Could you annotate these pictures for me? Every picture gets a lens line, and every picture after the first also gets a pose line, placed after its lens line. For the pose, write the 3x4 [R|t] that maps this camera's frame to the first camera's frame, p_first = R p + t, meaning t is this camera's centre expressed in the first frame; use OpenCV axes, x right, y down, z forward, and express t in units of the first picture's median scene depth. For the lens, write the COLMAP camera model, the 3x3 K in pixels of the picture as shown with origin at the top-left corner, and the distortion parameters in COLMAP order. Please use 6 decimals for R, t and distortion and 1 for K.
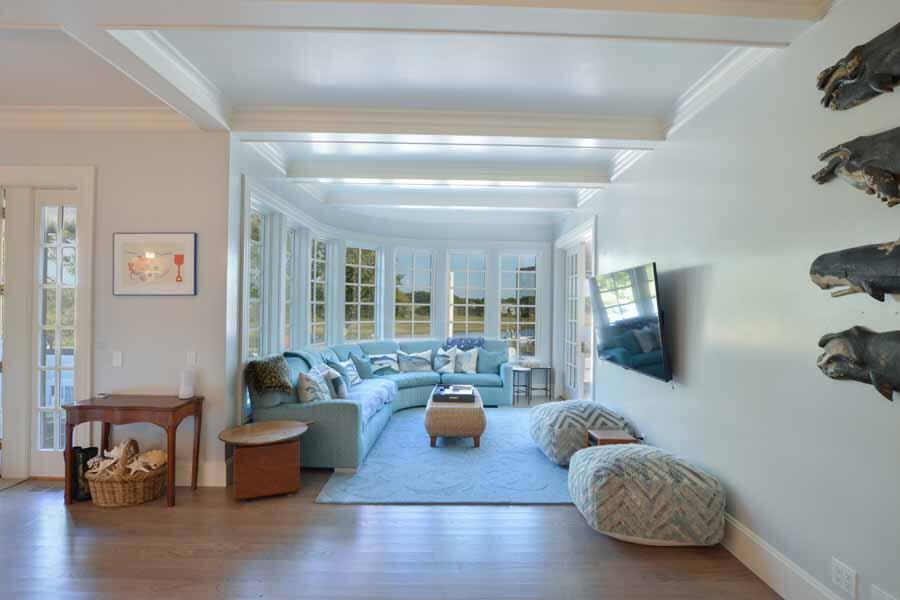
lens RADIAL K [[432.2, 0, 450.0], [0, 432.2, 300.0], [0, 0, 1]] dist [0.000142, 0.000008]
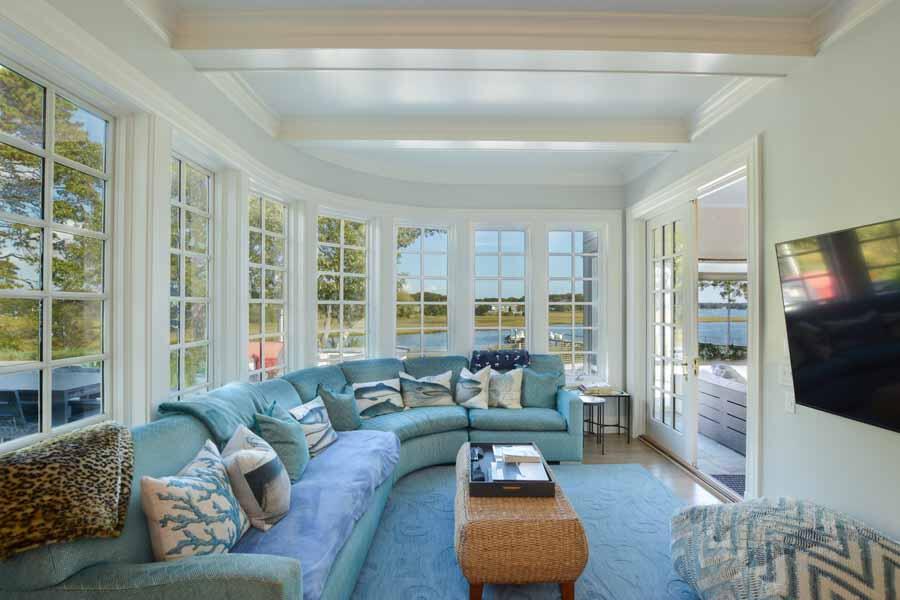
lens RADIAL K [[397.8, 0, 450.0], [0, 397.8, 300.0], [0, 0, 1]] dist [-0.000717, -0.000116]
pose [[0.999927, -0.011811, -0.002387, -0.044014], [0.011810, 0.999930, -0.000289, 0.006794], [0.002390, 0.000261, 0.999997, 0.403932]]
